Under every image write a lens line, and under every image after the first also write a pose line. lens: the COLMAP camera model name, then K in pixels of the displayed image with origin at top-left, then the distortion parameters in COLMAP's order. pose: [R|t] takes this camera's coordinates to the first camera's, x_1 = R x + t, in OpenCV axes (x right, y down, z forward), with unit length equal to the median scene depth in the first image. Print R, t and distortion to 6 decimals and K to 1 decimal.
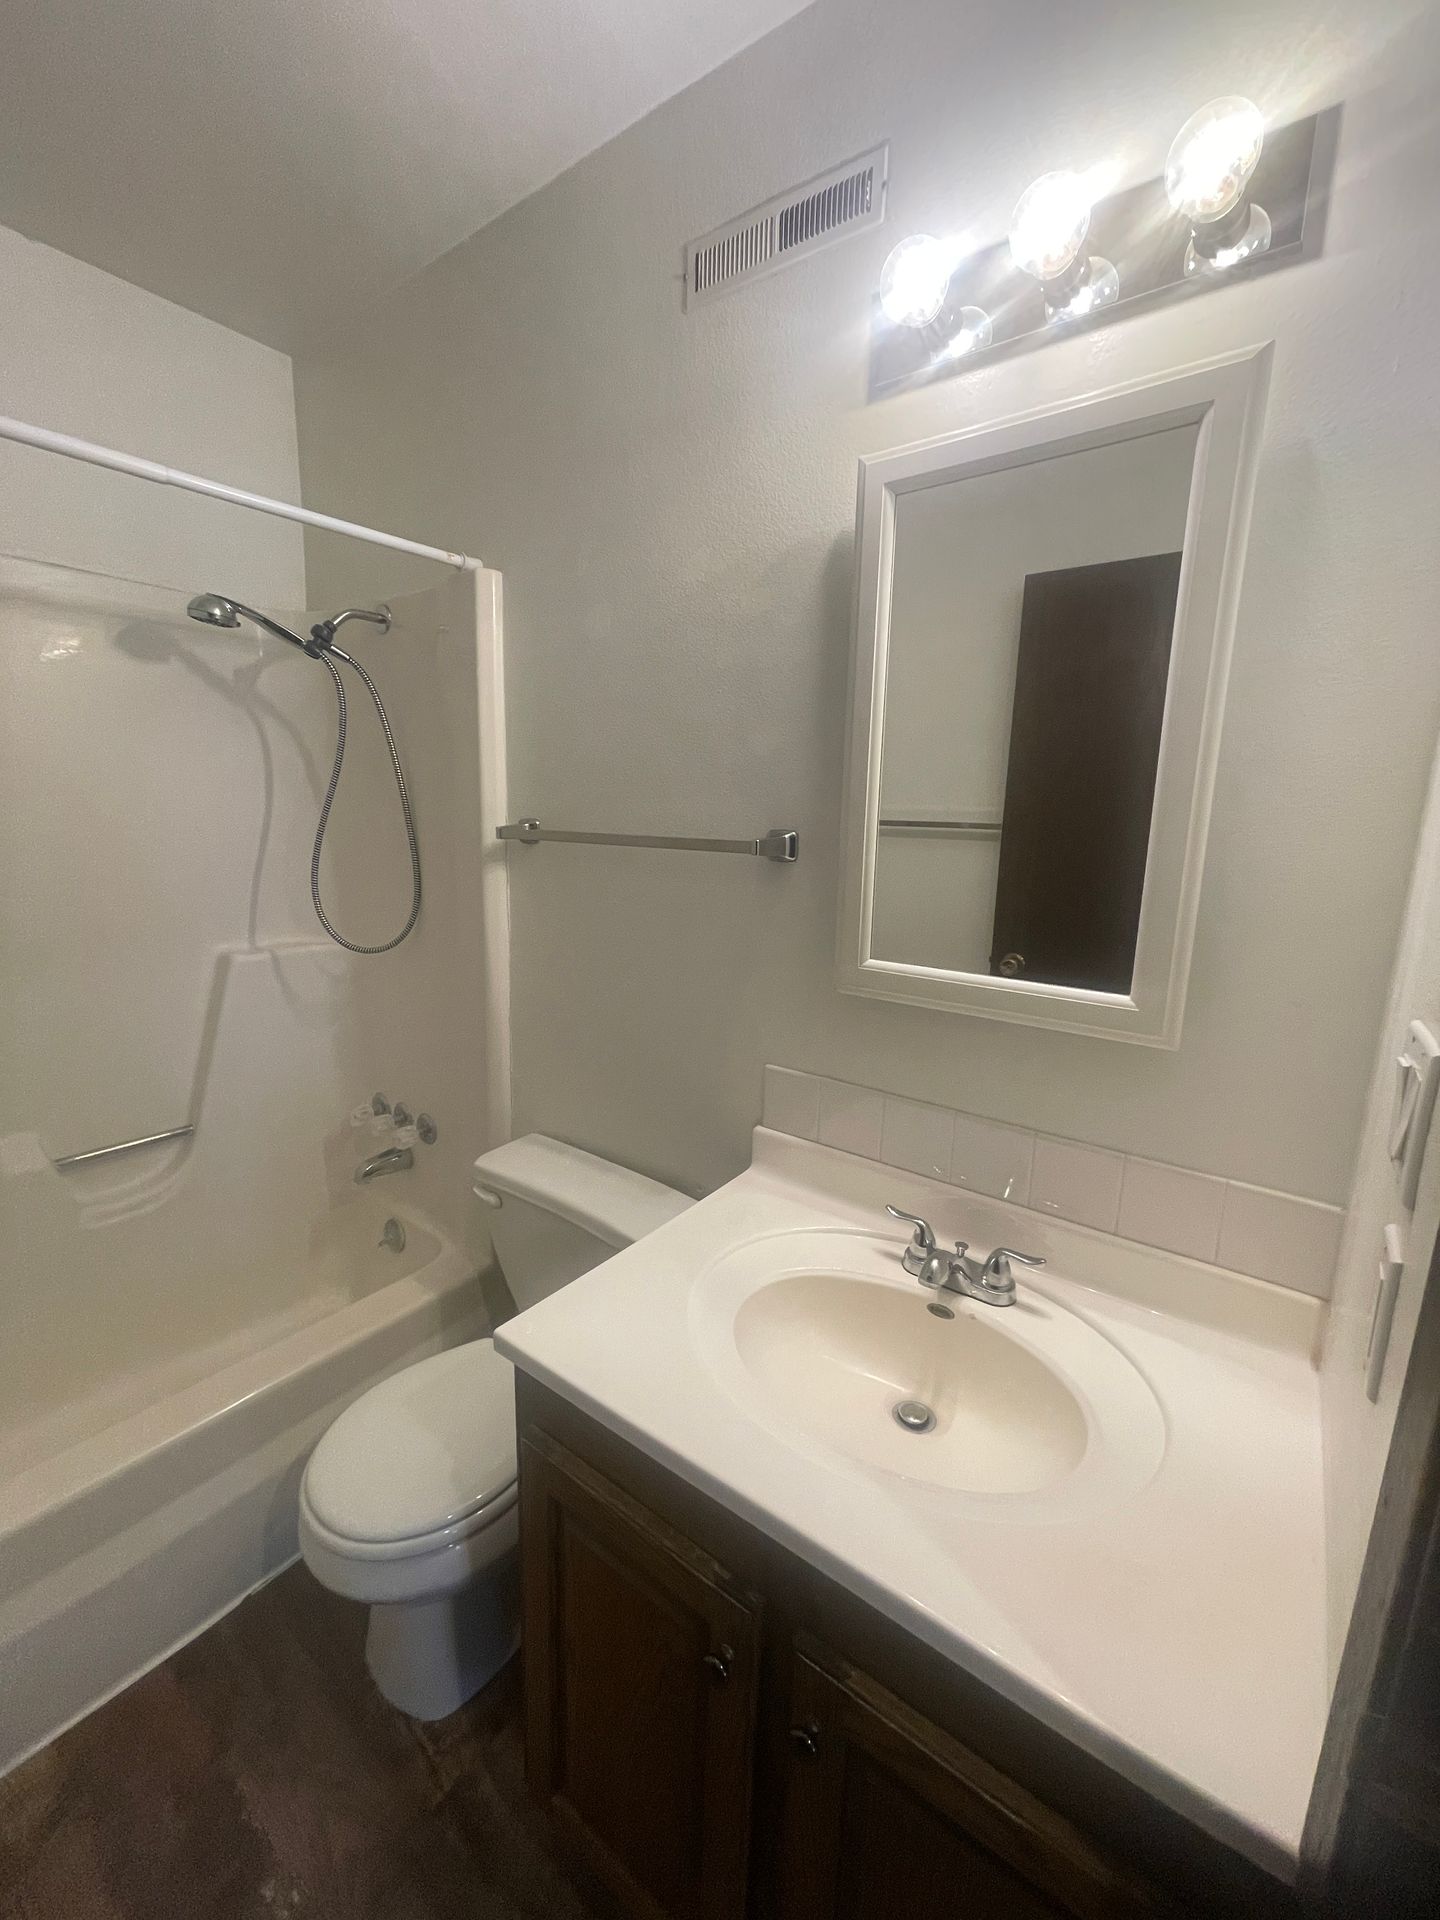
lens RADIAL K [[761.2, 0, 710.4], [0, 761.2, 954.4], [0, 0, 1]] dist [-0.003084, -0.000866]
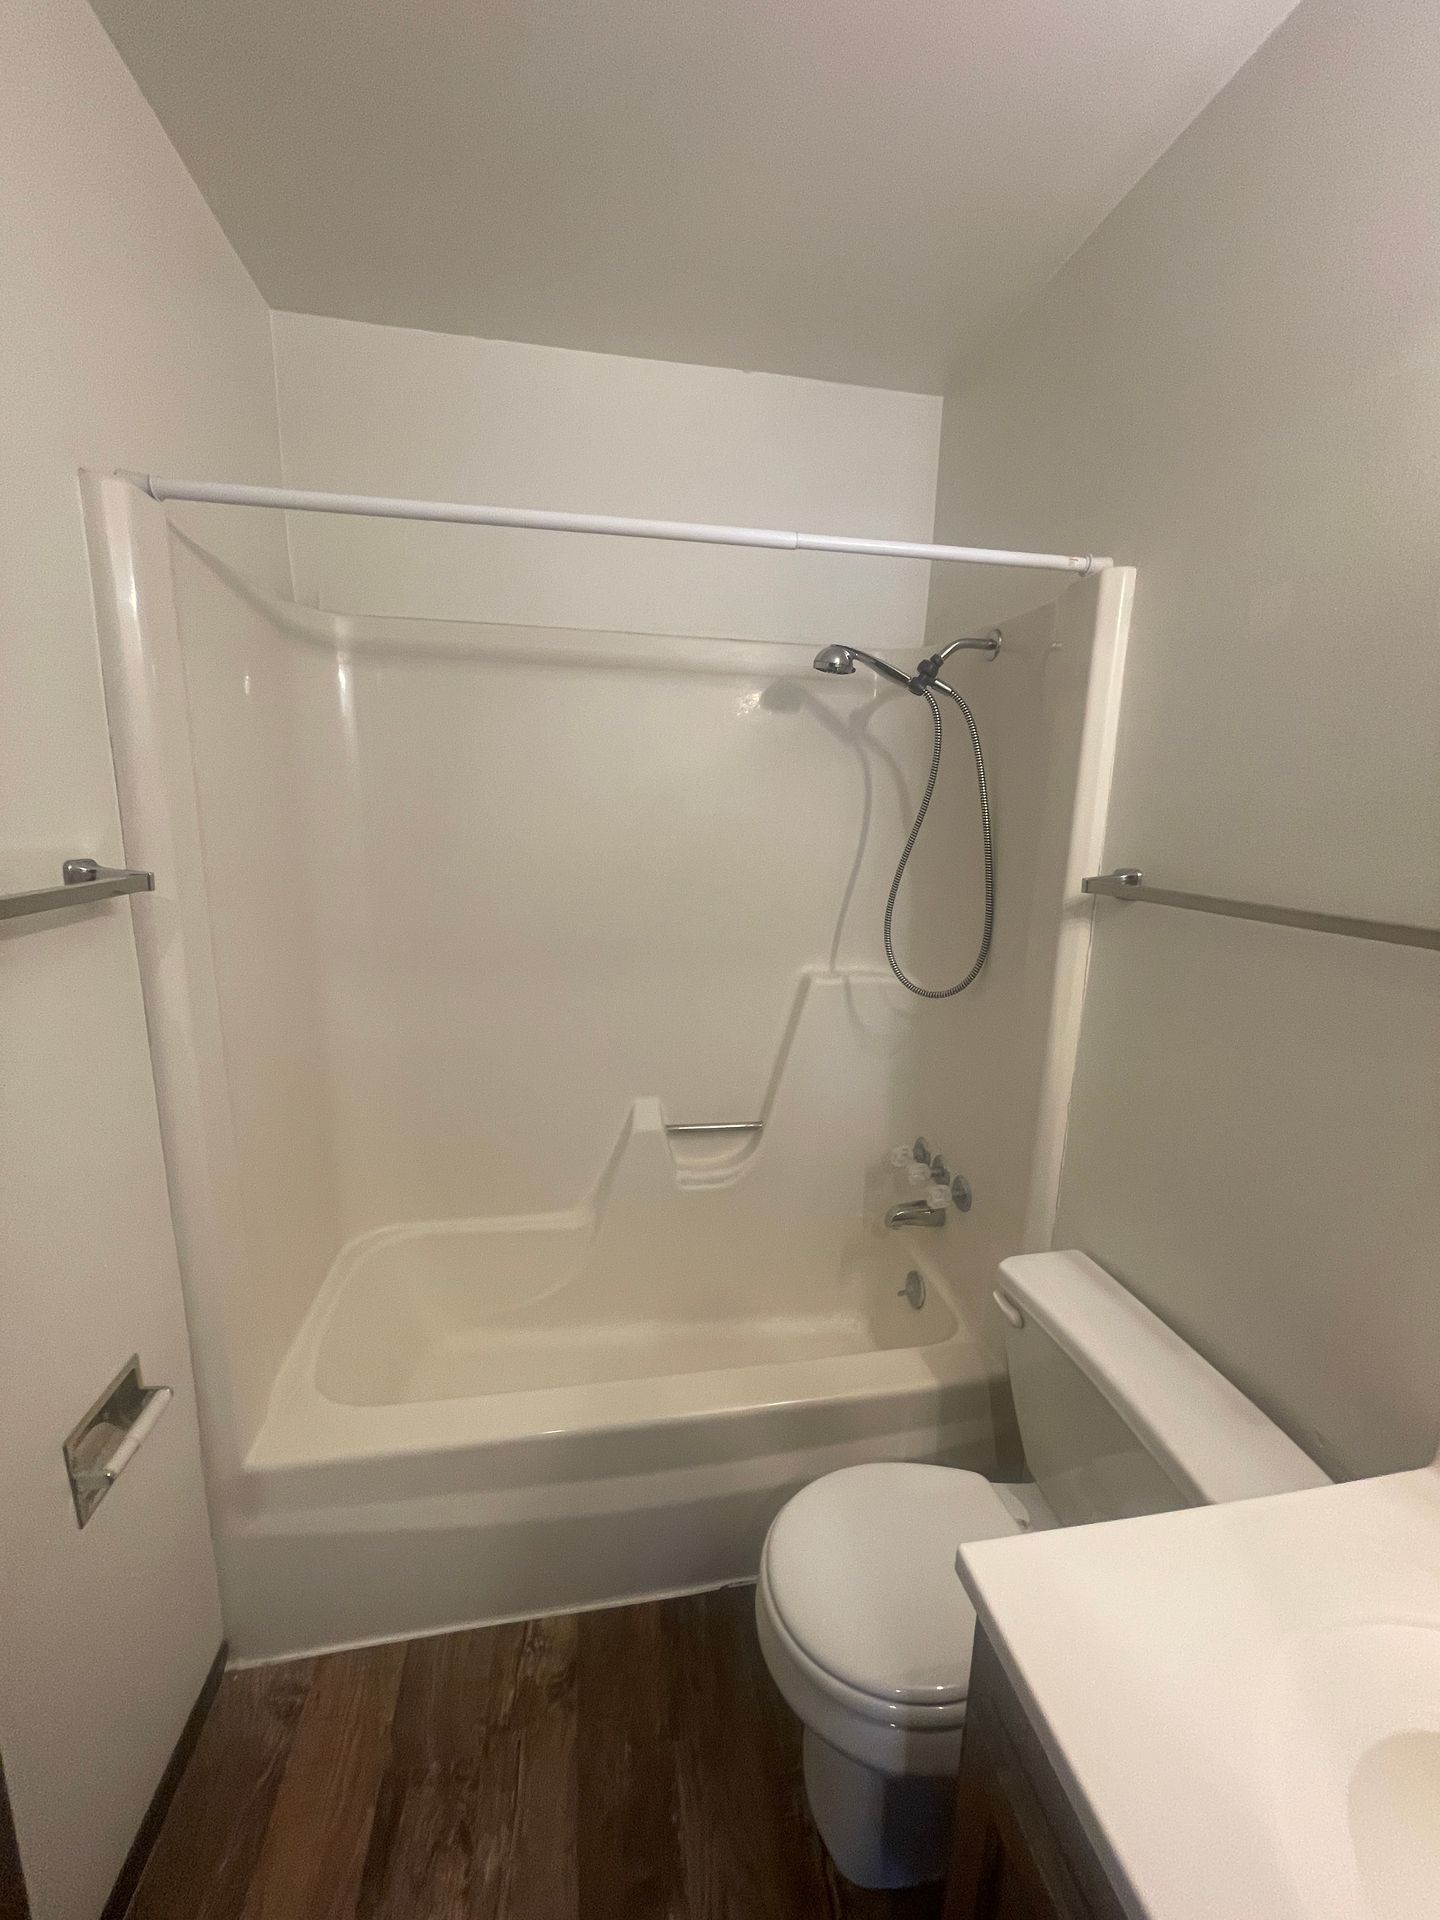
lens RADIAL K [[761.2, 0, 730.7], [0, 761.2, 948.0], [0, 0, 1]] dist [-0.003084, -0.000866]
pose [[0.739714, 0.119752, -0.662181, -0.008168], [-0.137606, 0.990163, 0.025348, -0.055123], [0.658702, 0.072370, 0.748915, 0.123410]]
